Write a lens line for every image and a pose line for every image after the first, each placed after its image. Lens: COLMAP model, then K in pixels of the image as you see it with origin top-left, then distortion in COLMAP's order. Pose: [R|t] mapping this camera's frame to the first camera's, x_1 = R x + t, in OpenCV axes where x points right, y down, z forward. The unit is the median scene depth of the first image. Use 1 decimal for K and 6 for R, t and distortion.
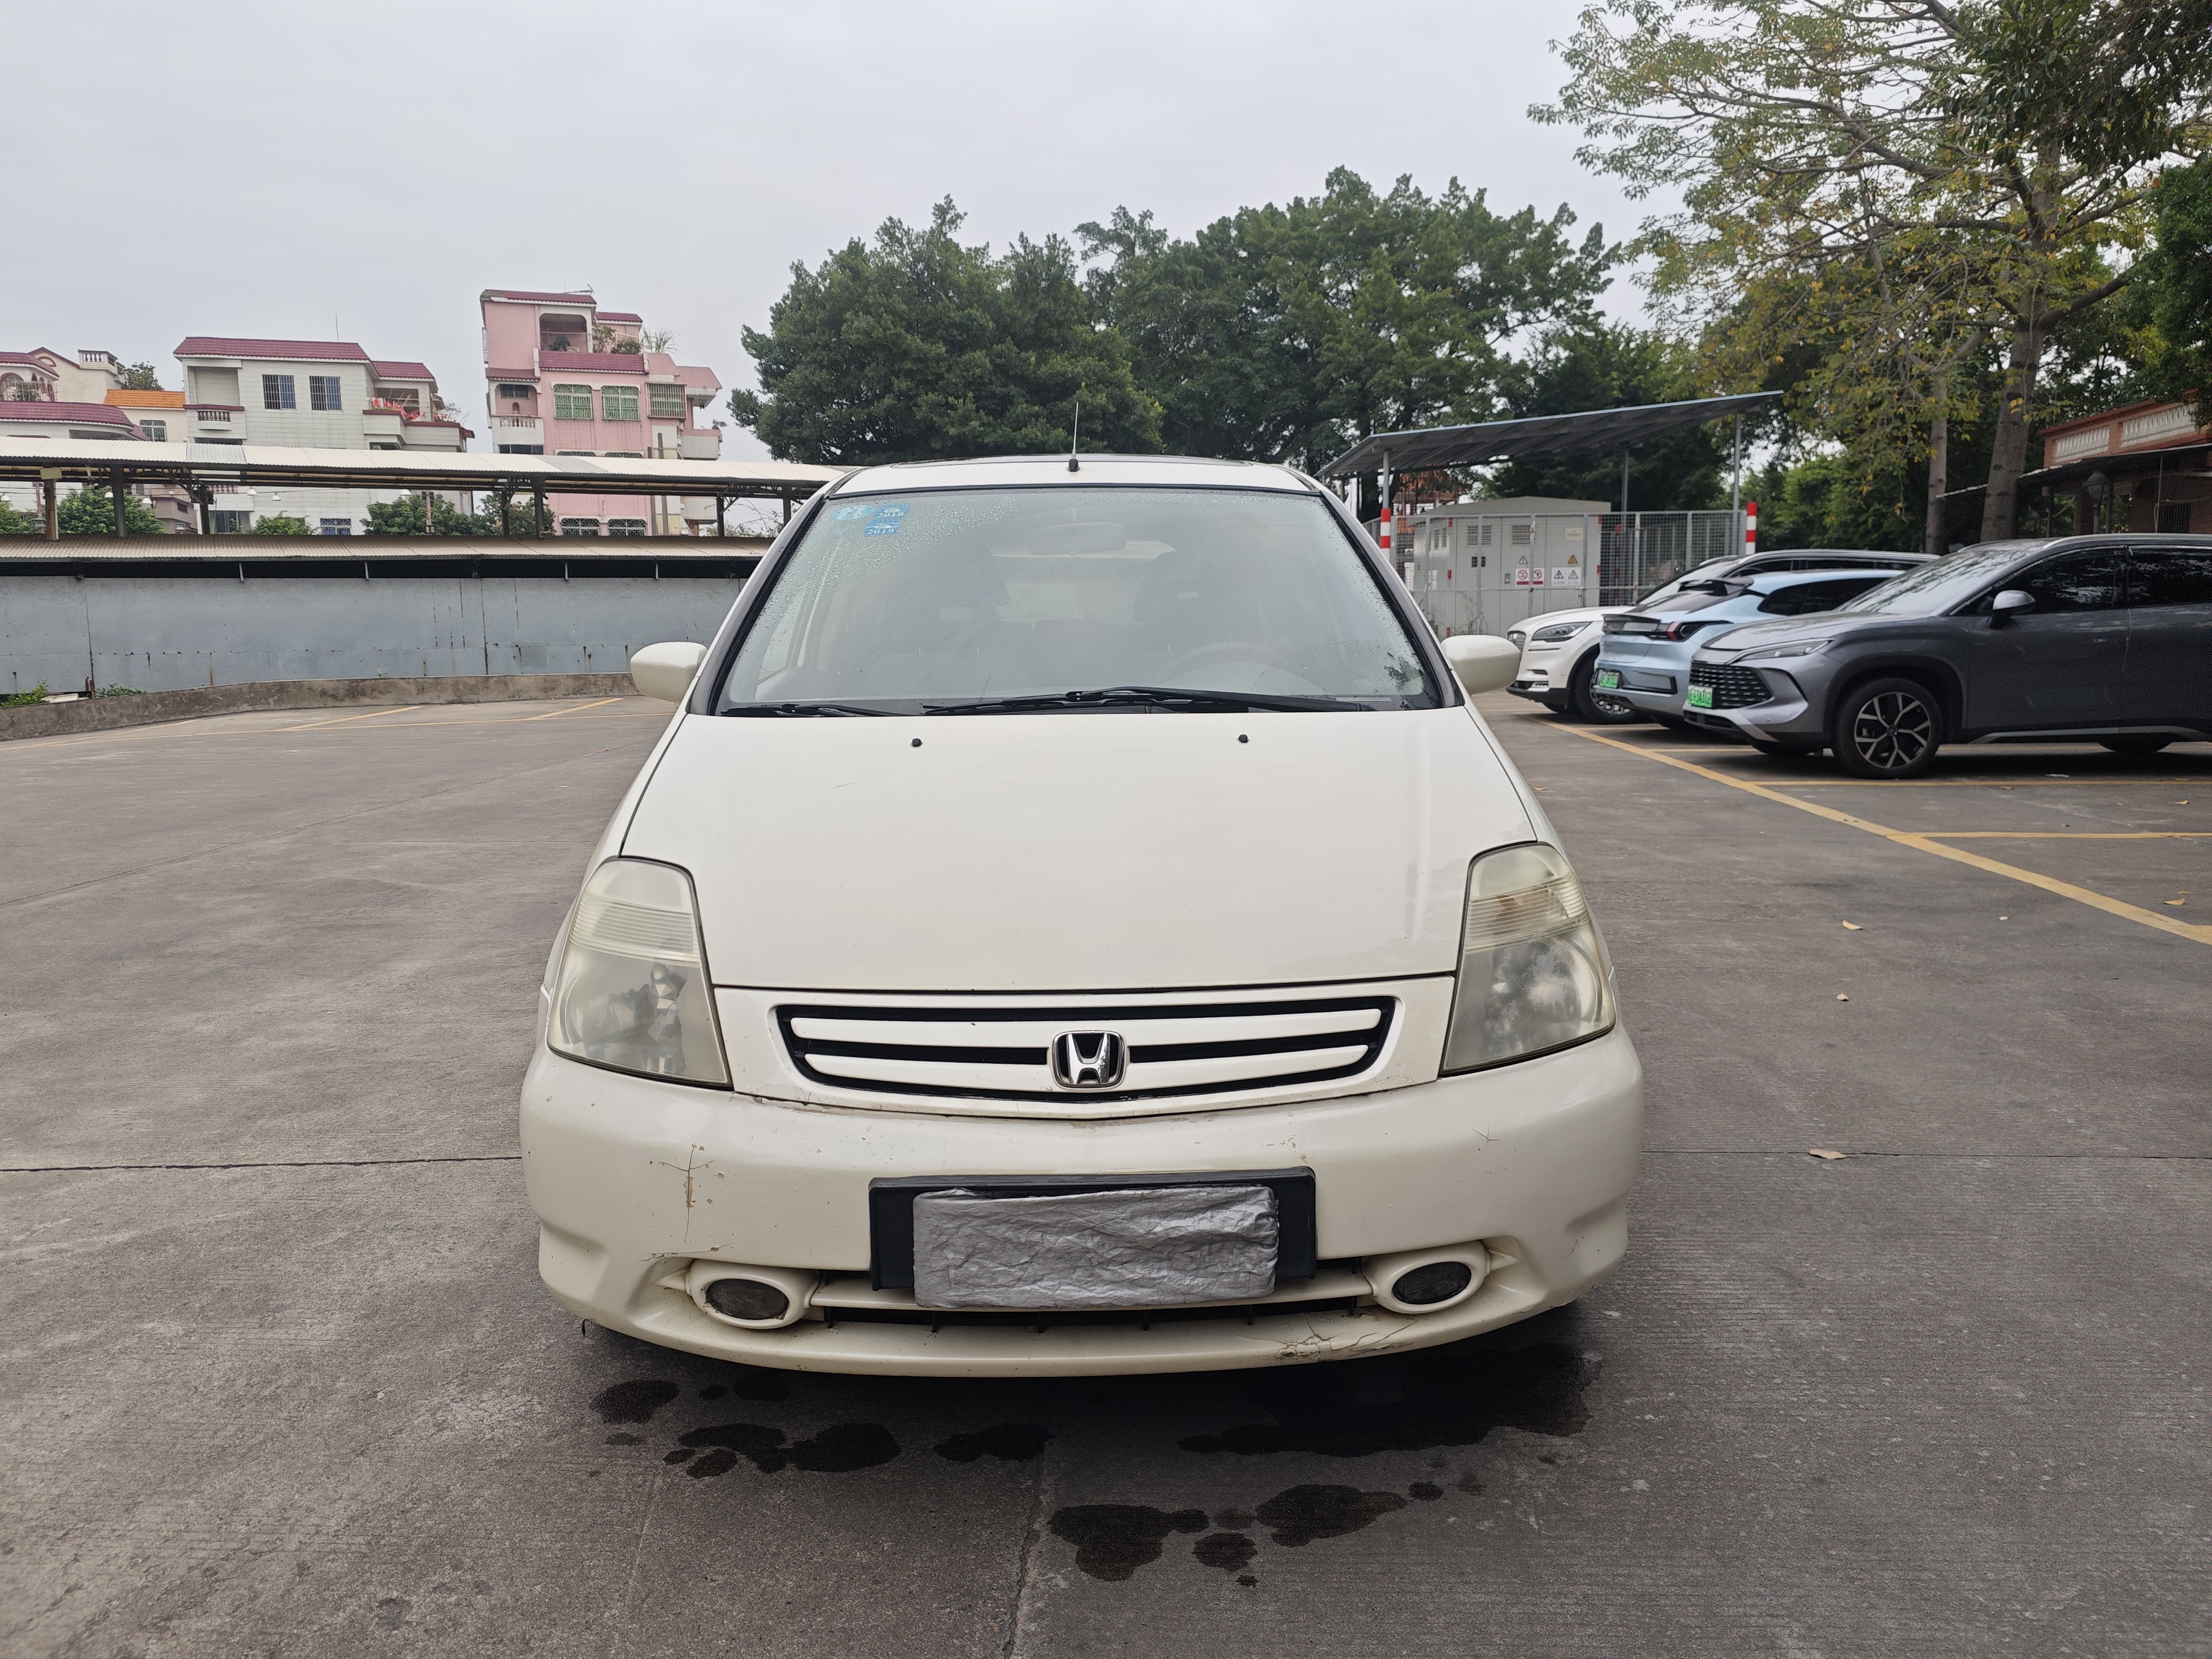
lens RADIAL K [[1601.6, 0, 1119.7], [0, 1601.6, 834.3], [0, 0, 1]] dist [0.019834, -0.025001]
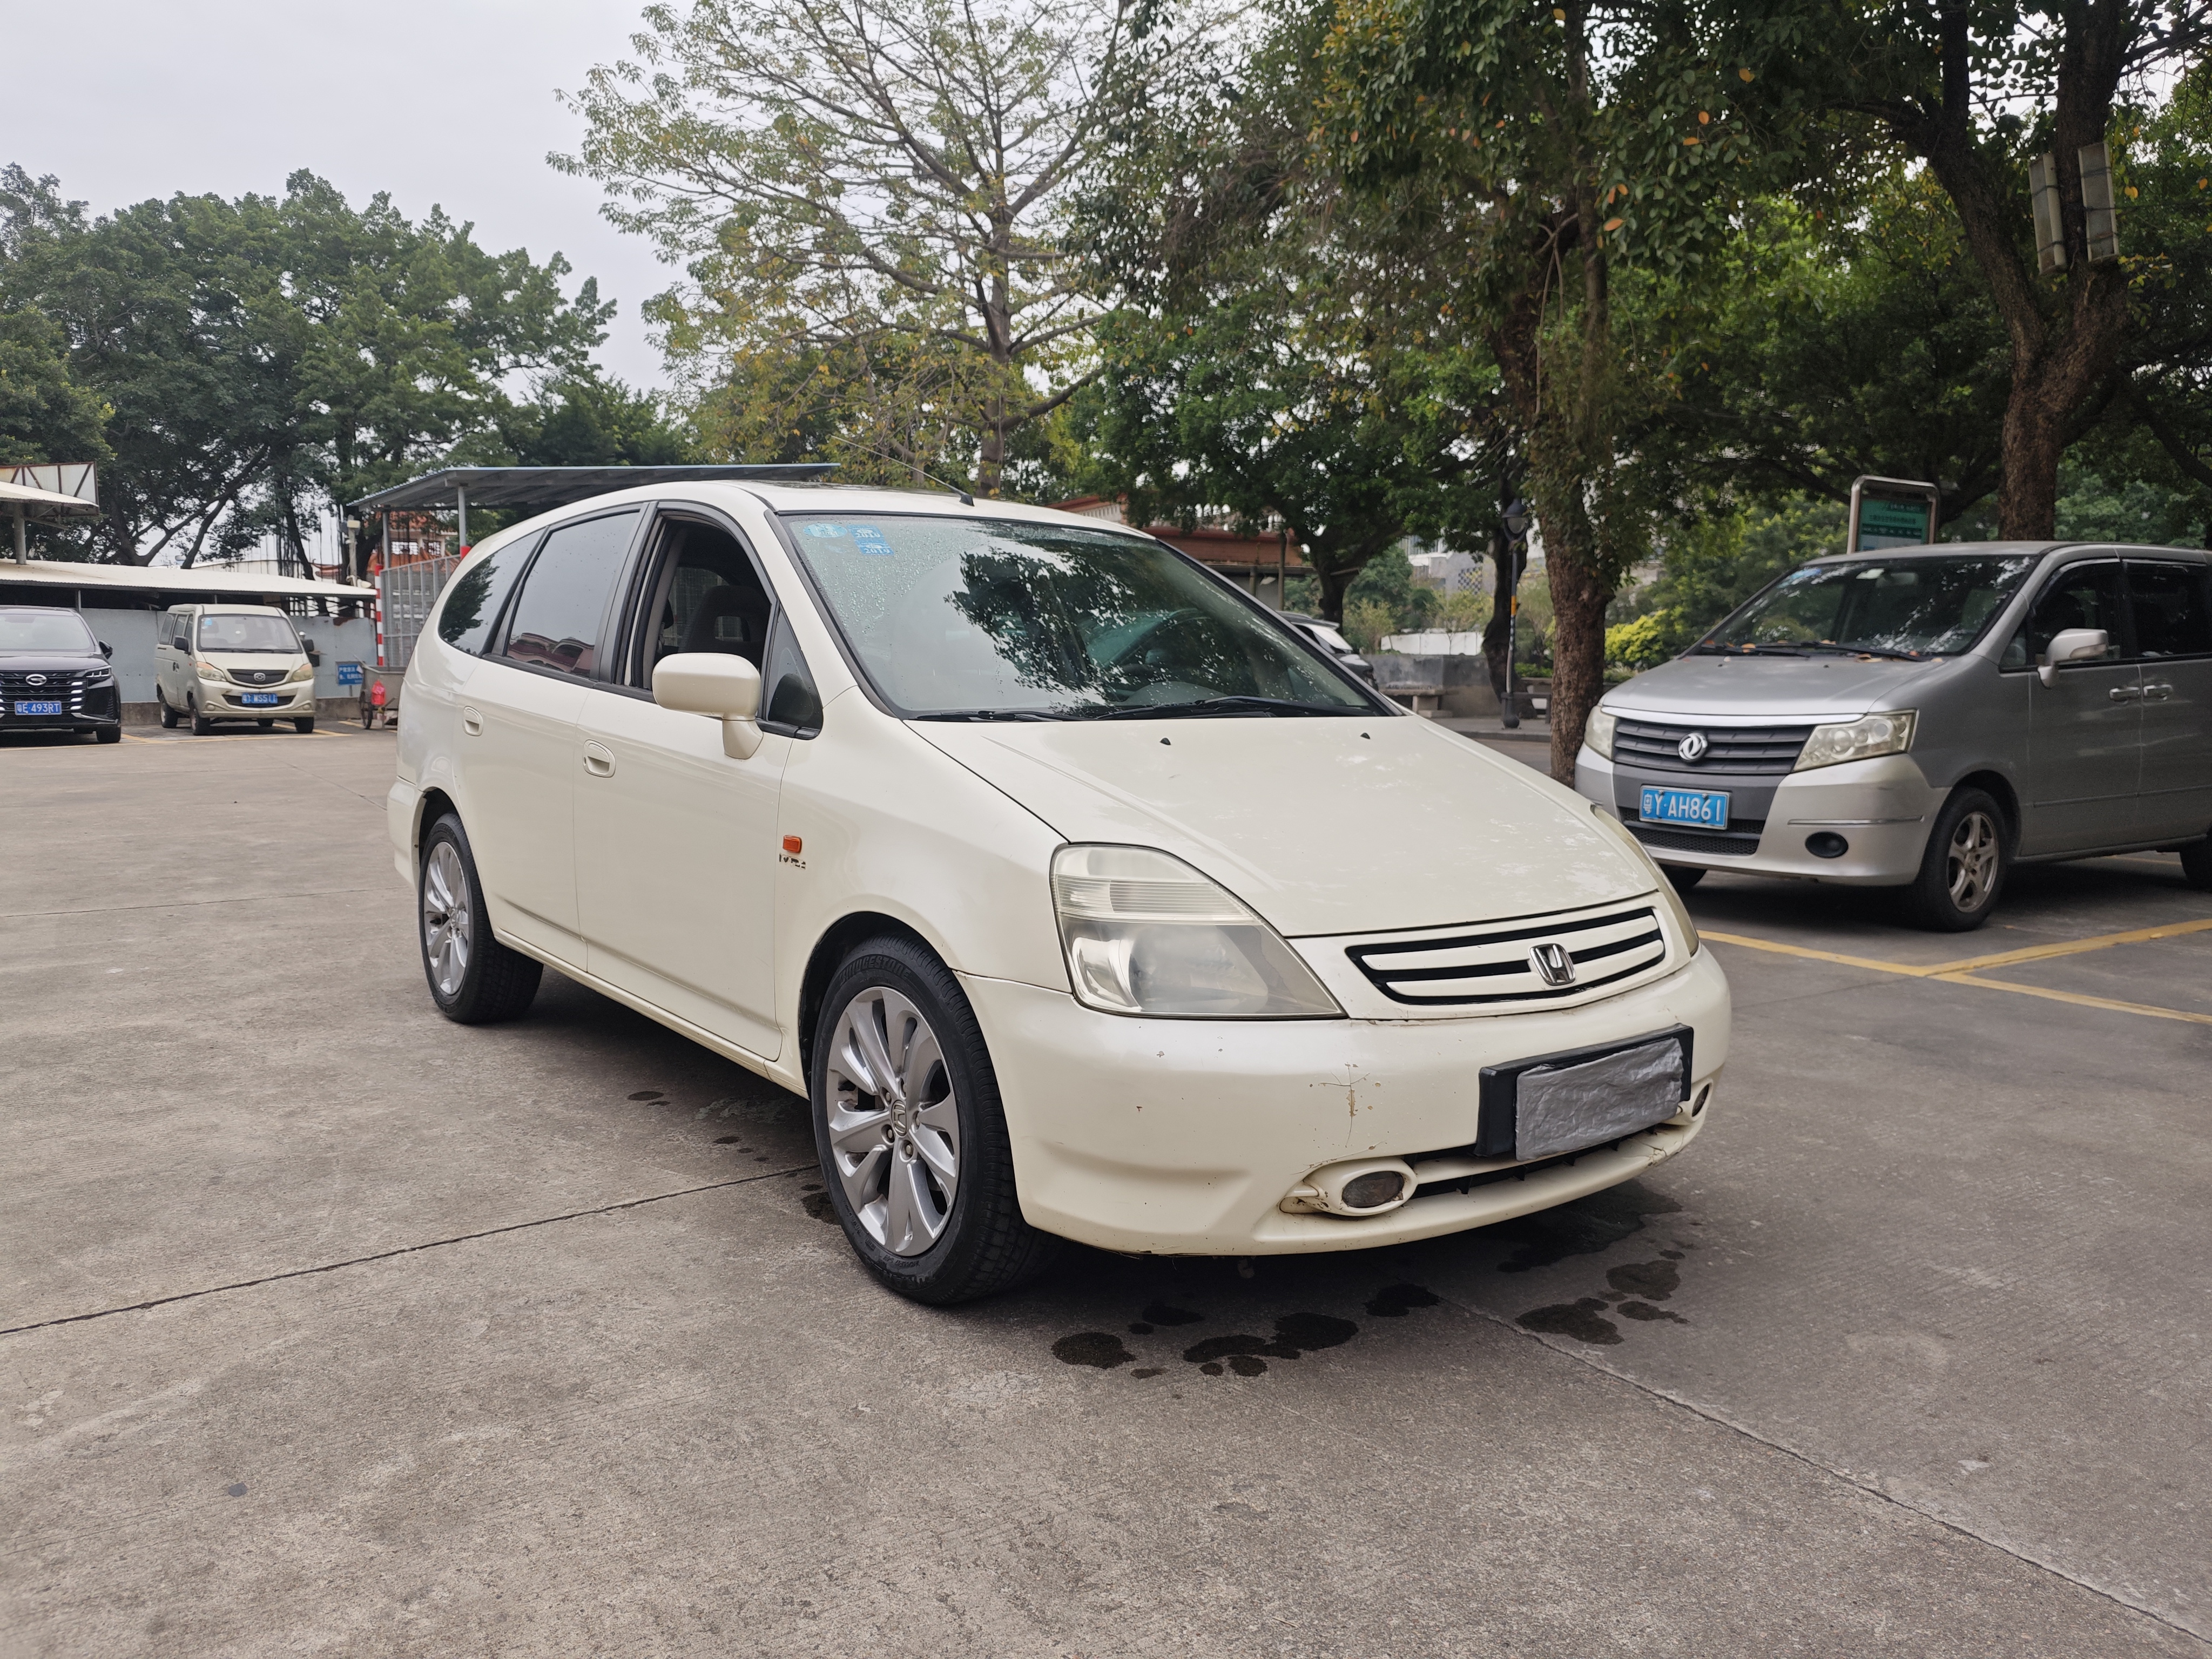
lens RADIAL K [[1601.6, 0, 1116.8], [0, 1601.6, 842.8], [0, 0, 1]] dist [0.019834, -0.025001]
pose [[0.808721, -0.045729, 0.586412, -0.052018], [0.061367, 0.998092, -0.006799, 0.001279], [-0.584983, 0.041485, 0.809984, 0.006241]]
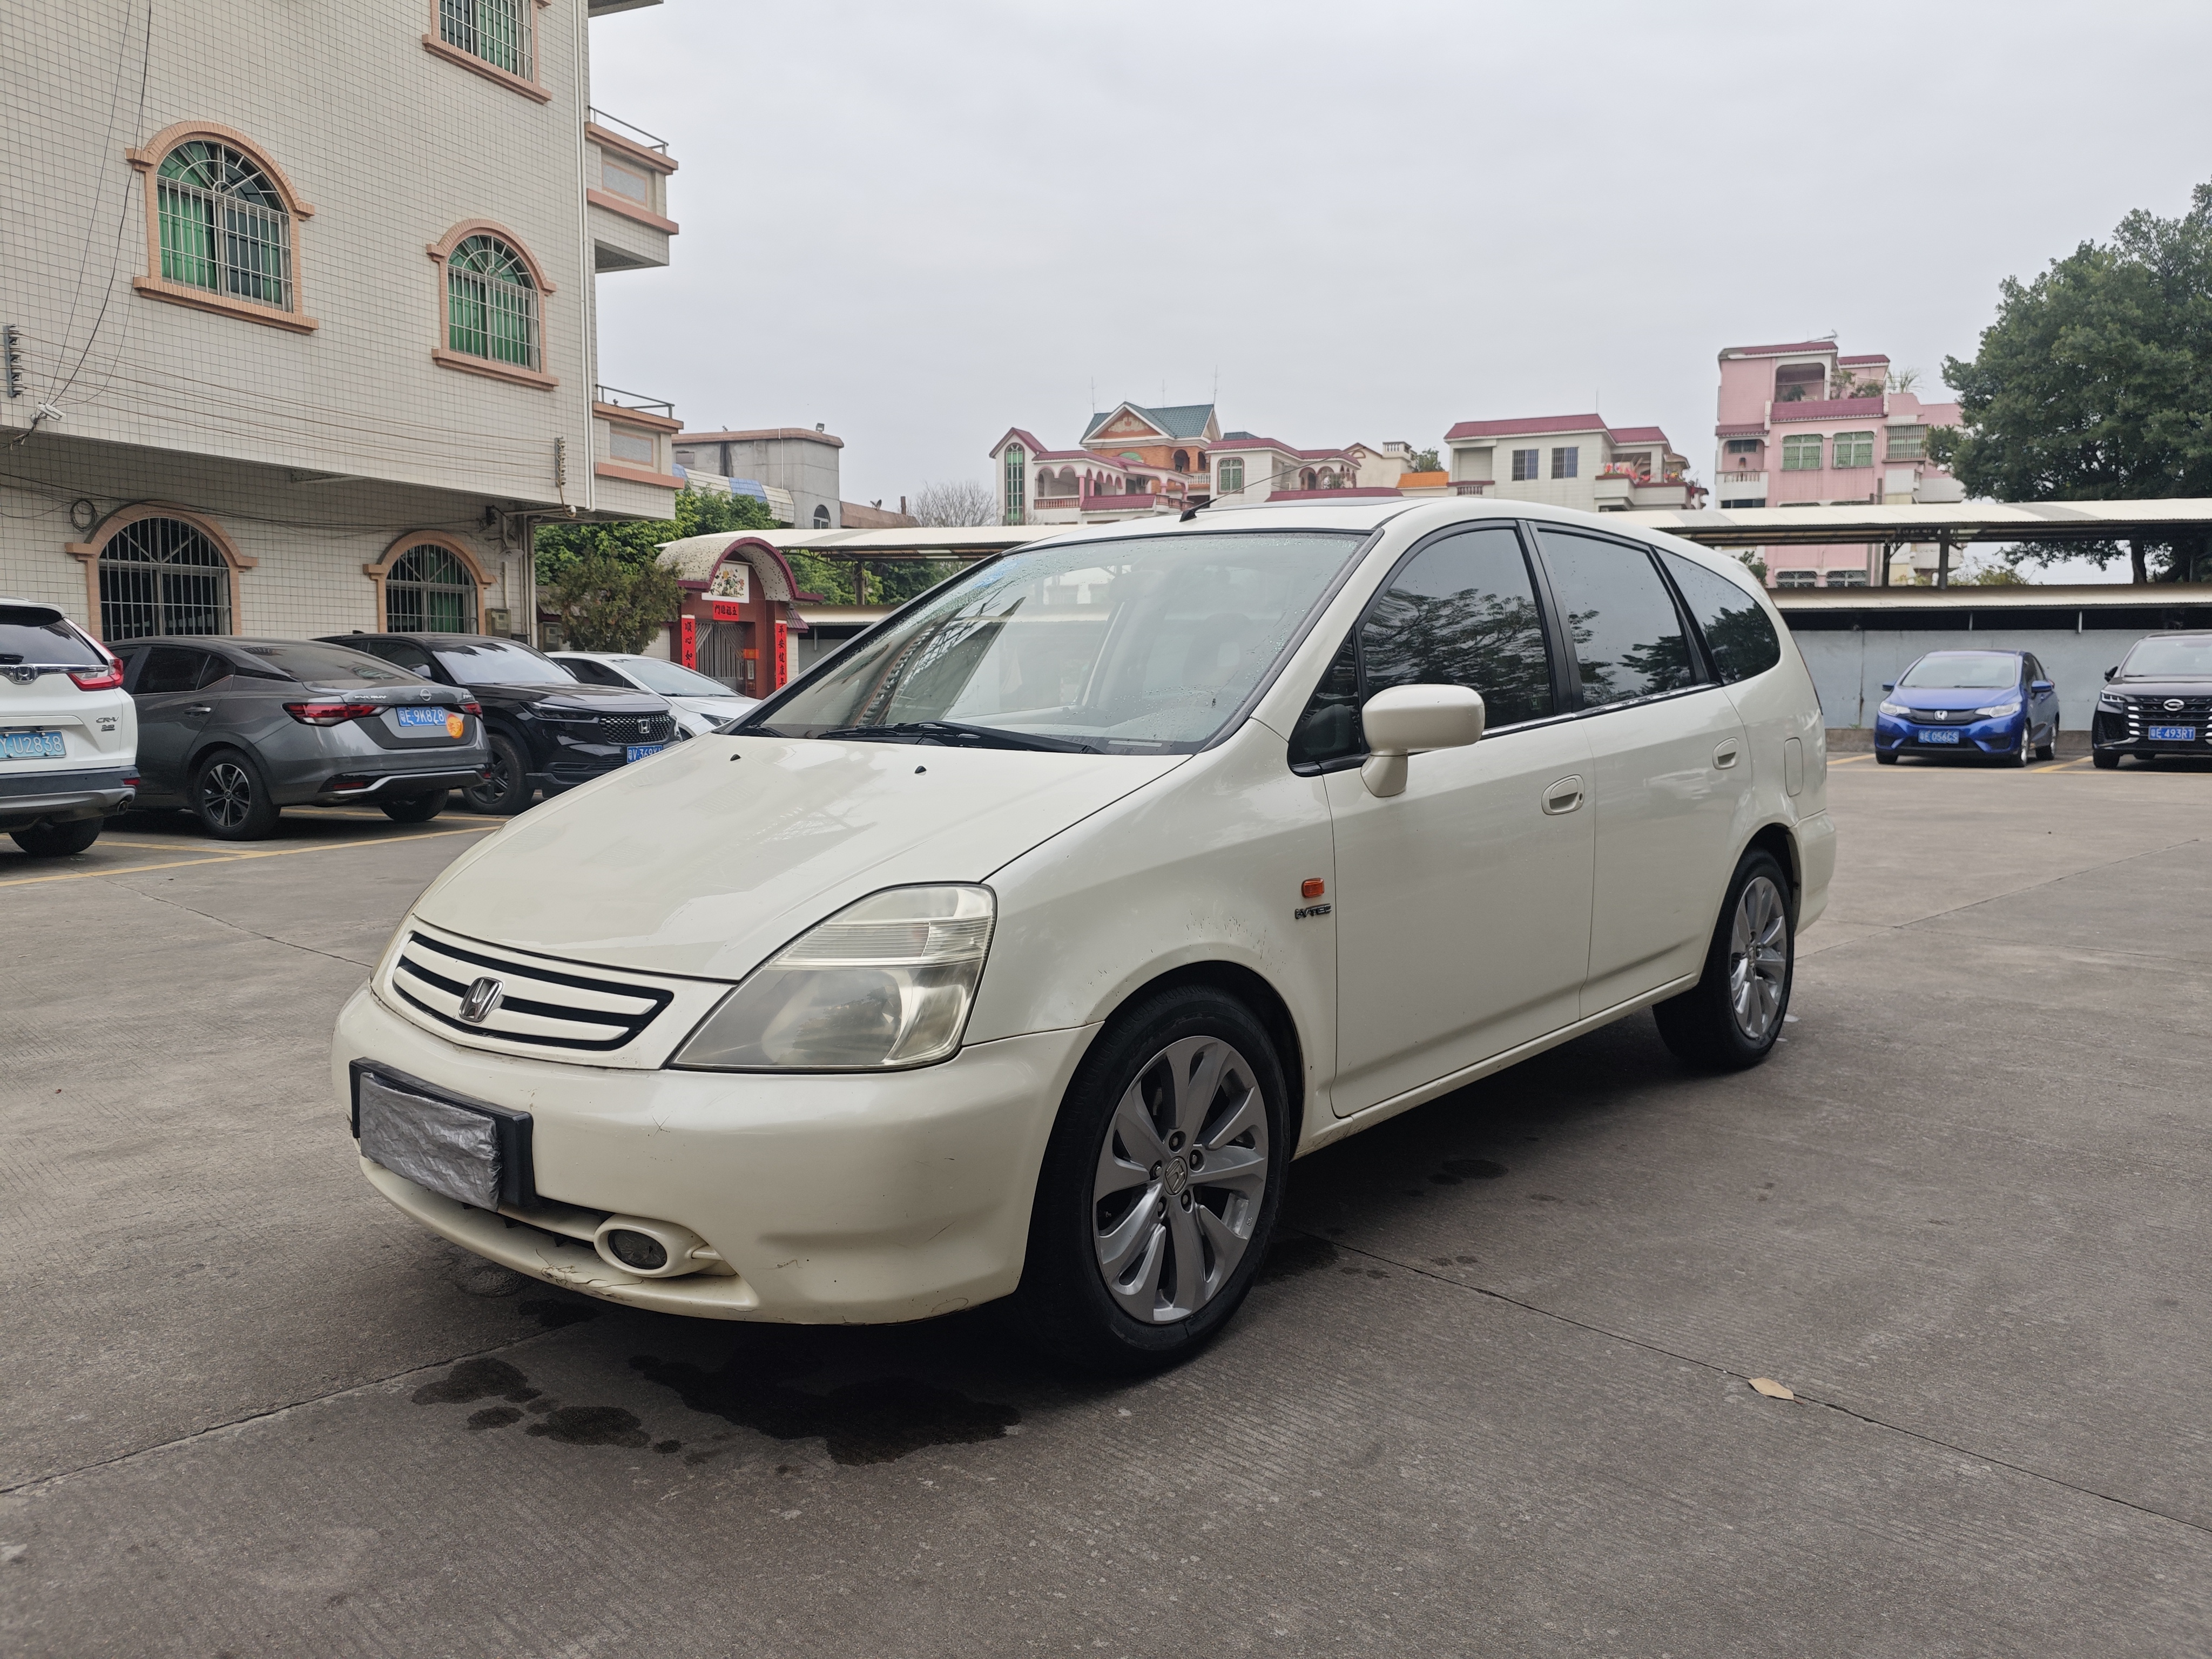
lens RADIAL K [[1601.6, 0, 1103.4], [0, 1601.6, 842.6], [0, 0, 1]] dist [0.019834, -0.025001]
pose [[0.731651, 0.085655, -0.676277, 0.056818], [-0.104667, 0.994426, 0.012713, -0.002406], [0.673596, 0.061482, 0.736538, 0.018598]]
